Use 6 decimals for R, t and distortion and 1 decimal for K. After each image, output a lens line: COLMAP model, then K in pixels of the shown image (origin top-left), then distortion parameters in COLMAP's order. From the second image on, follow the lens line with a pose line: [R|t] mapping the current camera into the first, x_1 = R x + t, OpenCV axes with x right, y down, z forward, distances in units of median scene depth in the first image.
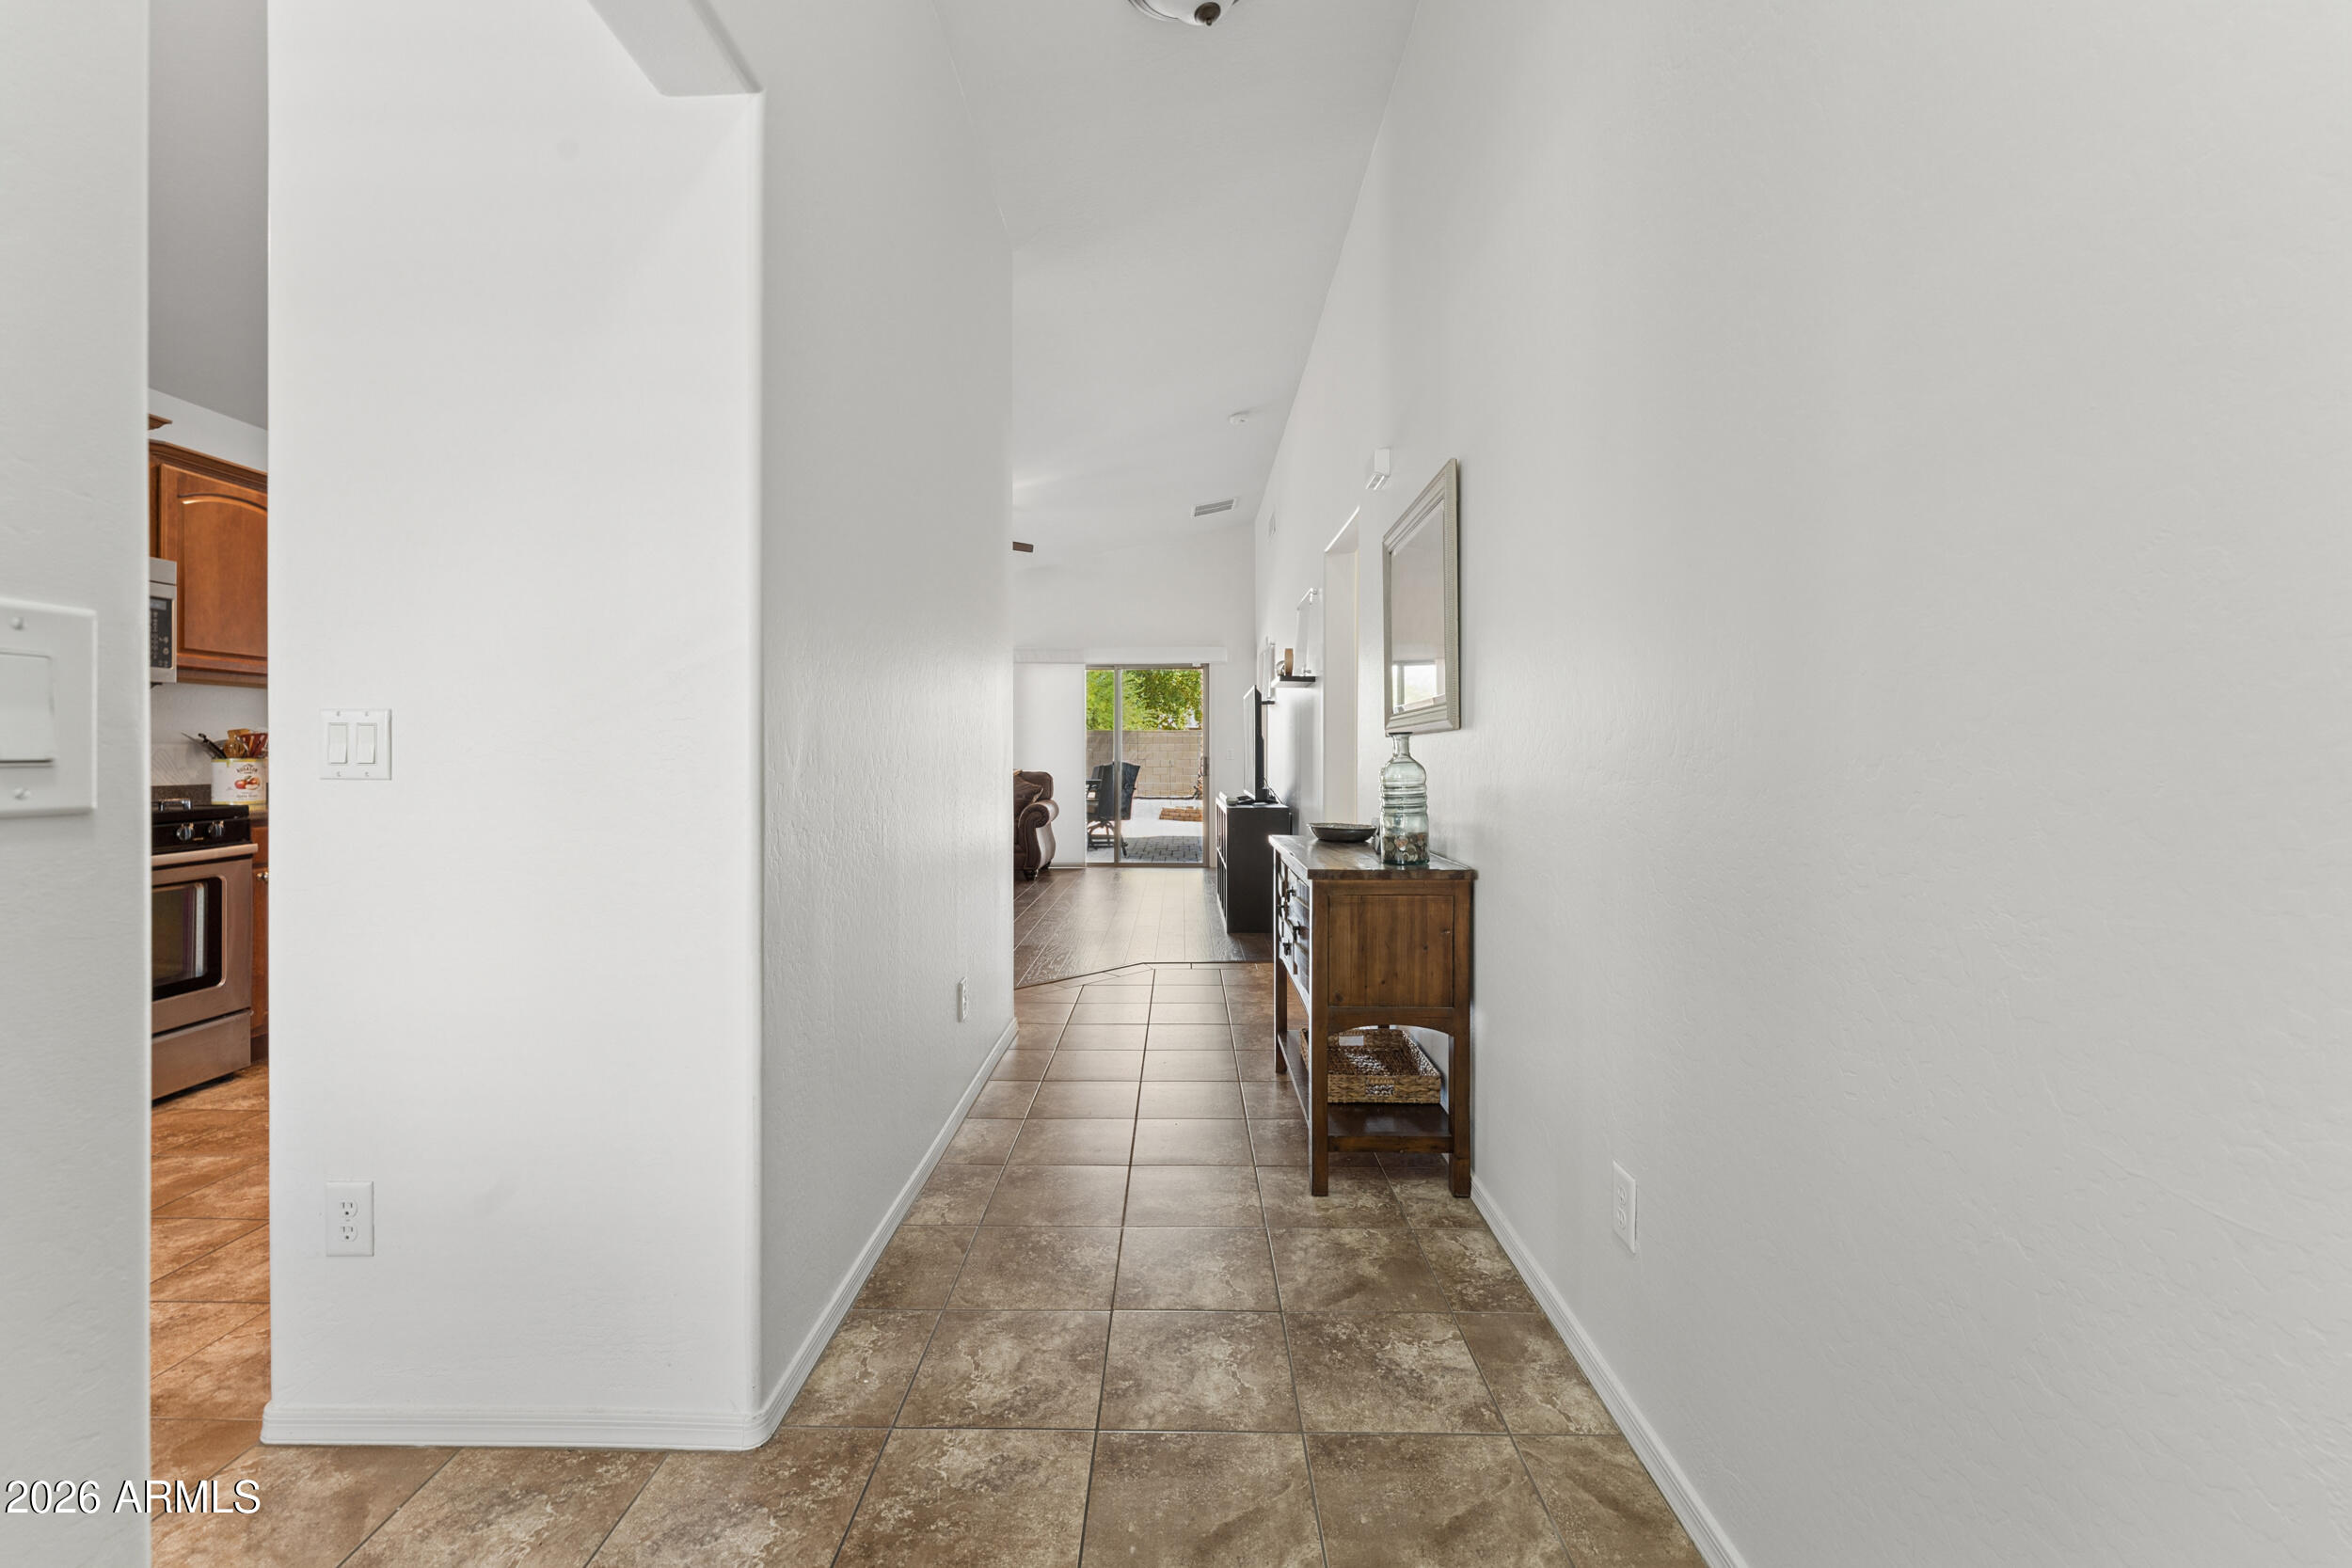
lens RADIAL K [[947.6, 0, 1178.8], [0, 947.6, 725.5], [0, 0, 1]] dist [-0.002314, 0.000131]
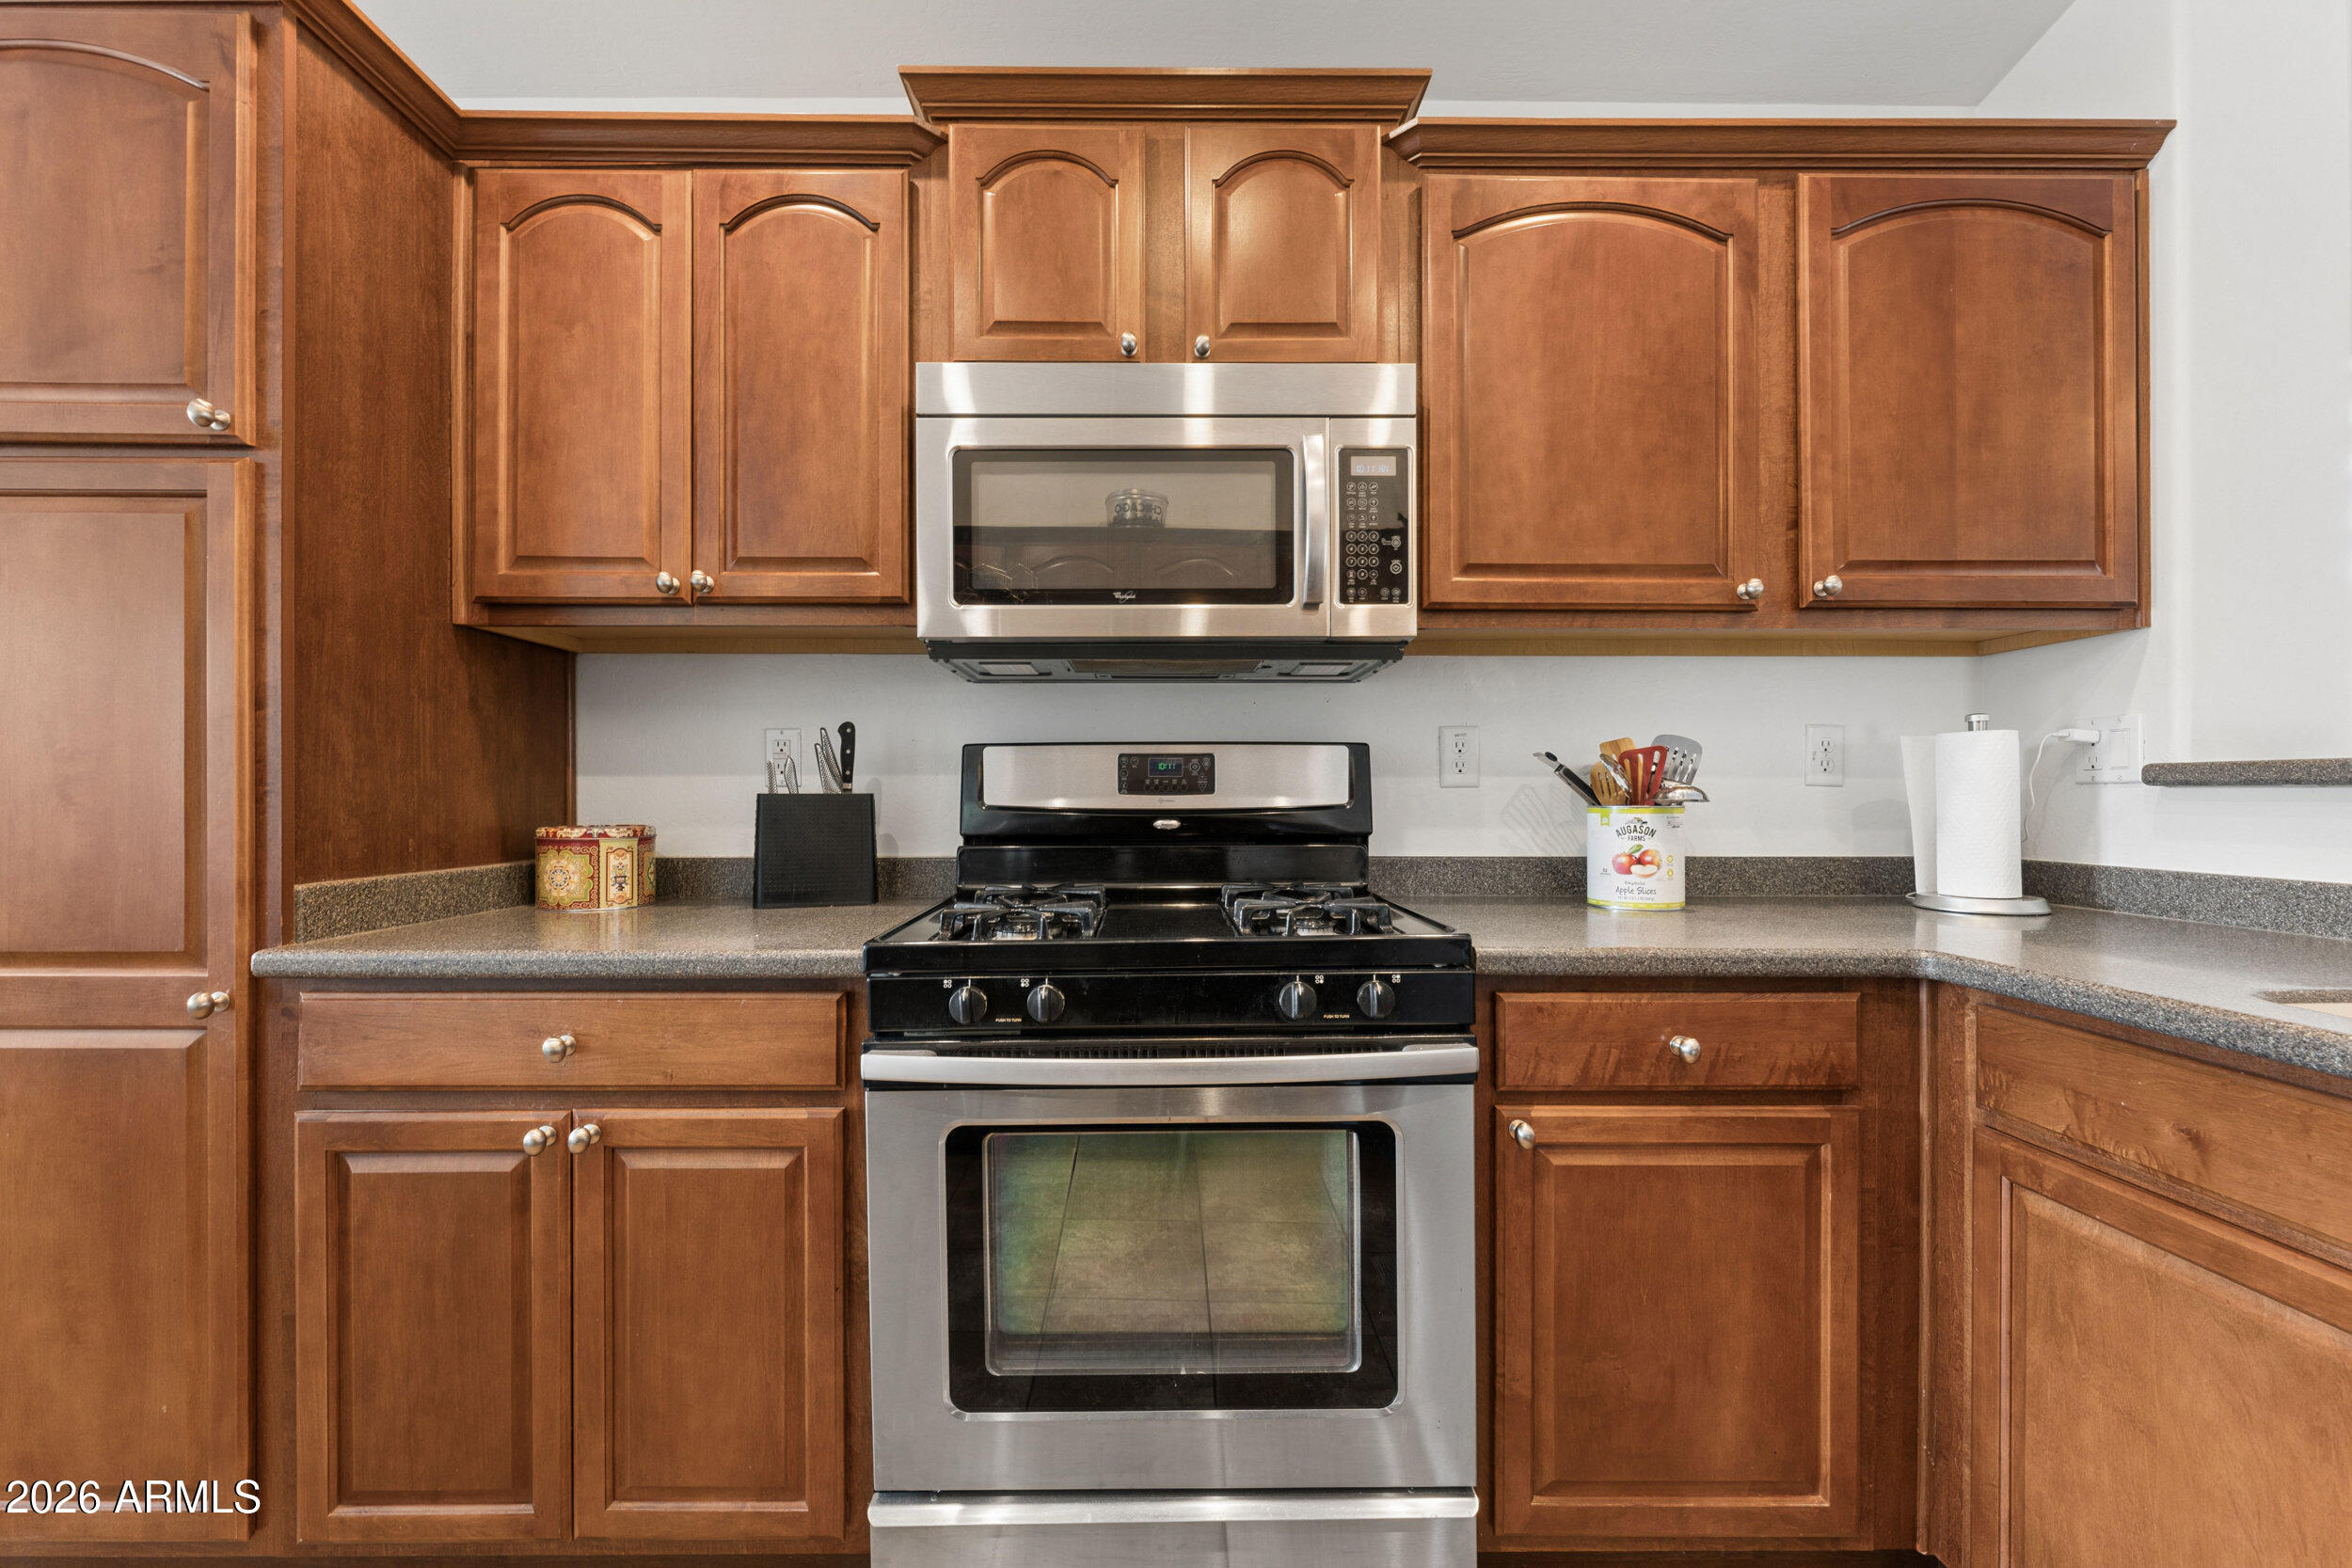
lens RADIAL K [[947.6, 0, 1159.7], [0, 947.6, 795.2], [0, 0, 1]] dist [-0.002314, 0.000131]
pose [[0.016738, -0.003675, -0.999853, -0.980653], [0.031689, 0.999493, -0.003144, 0.043889], [0.999358, -0.031632, 0.016846, 1.380072]]
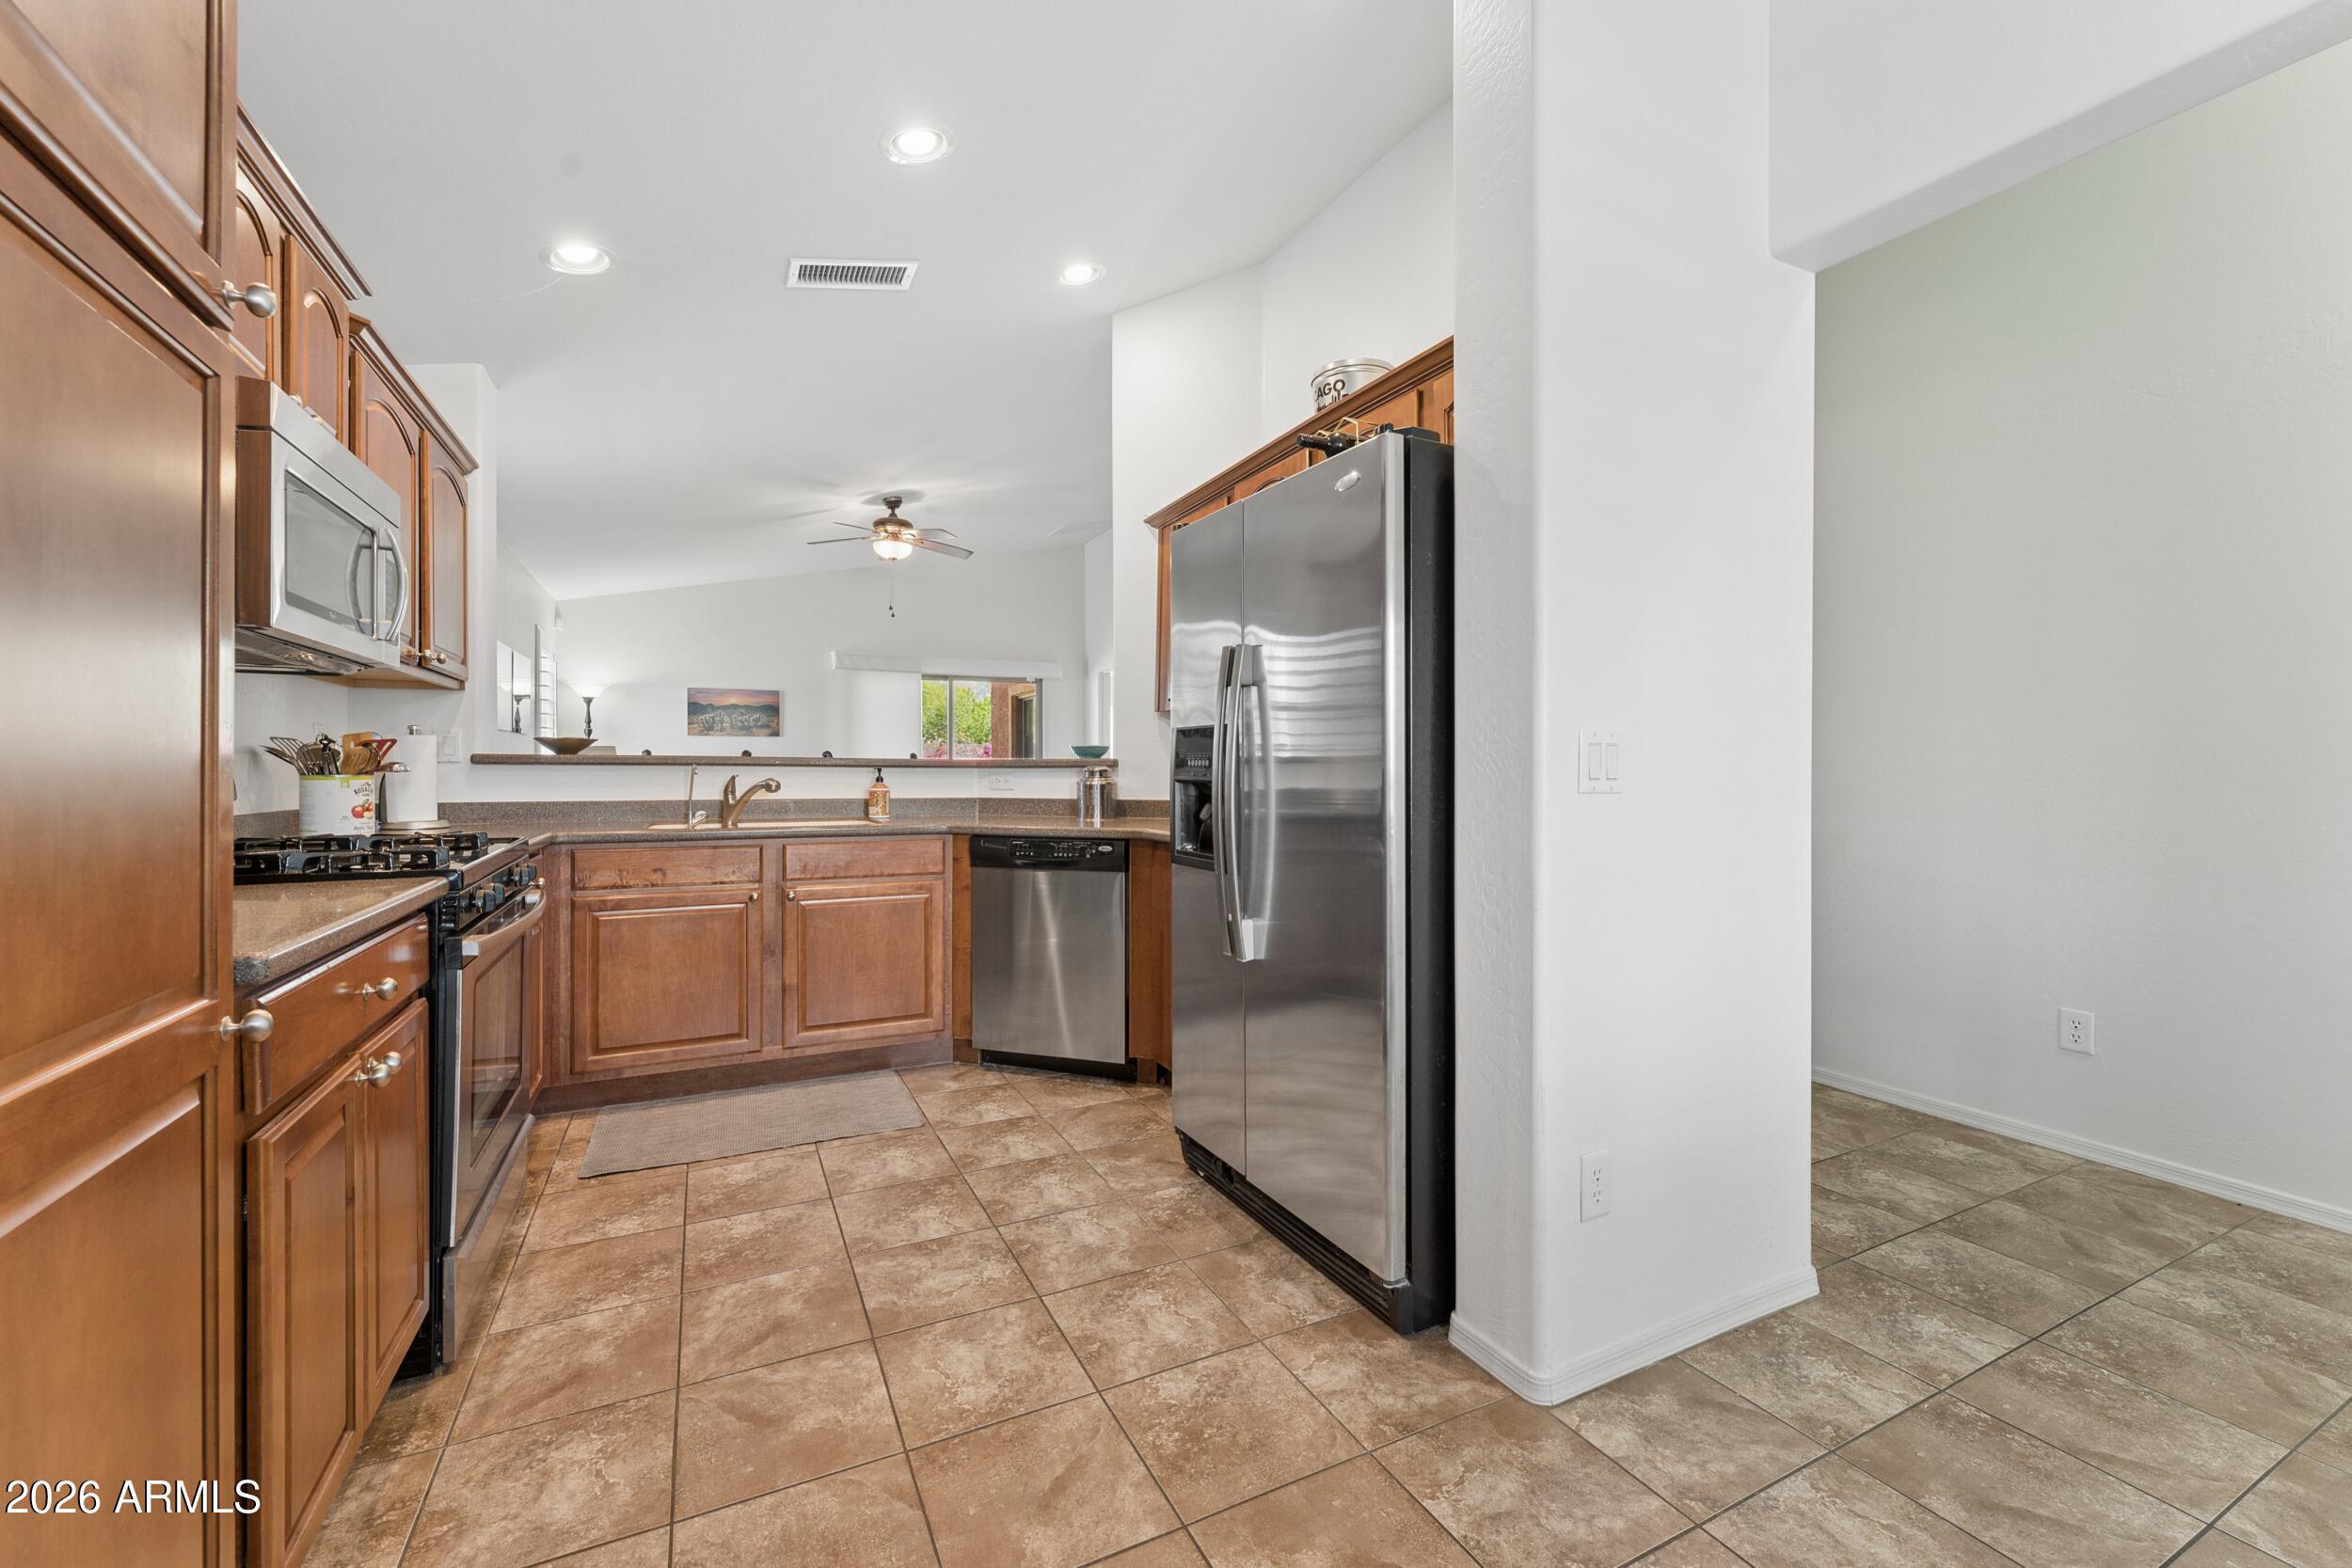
lens RADIAL K [[947.6, 0, 1177.0], [0, 947.6, 768.9], [0, 0, 1]] dist [-0.002314, 0.000131]
pose [[0.887742, -0.000655, 0.460342, -1.374342], [-0.014226, 0.999482, 0.028857, 0.004115], [-0.460122, -0.032166, 0.887273, 0.191761]]
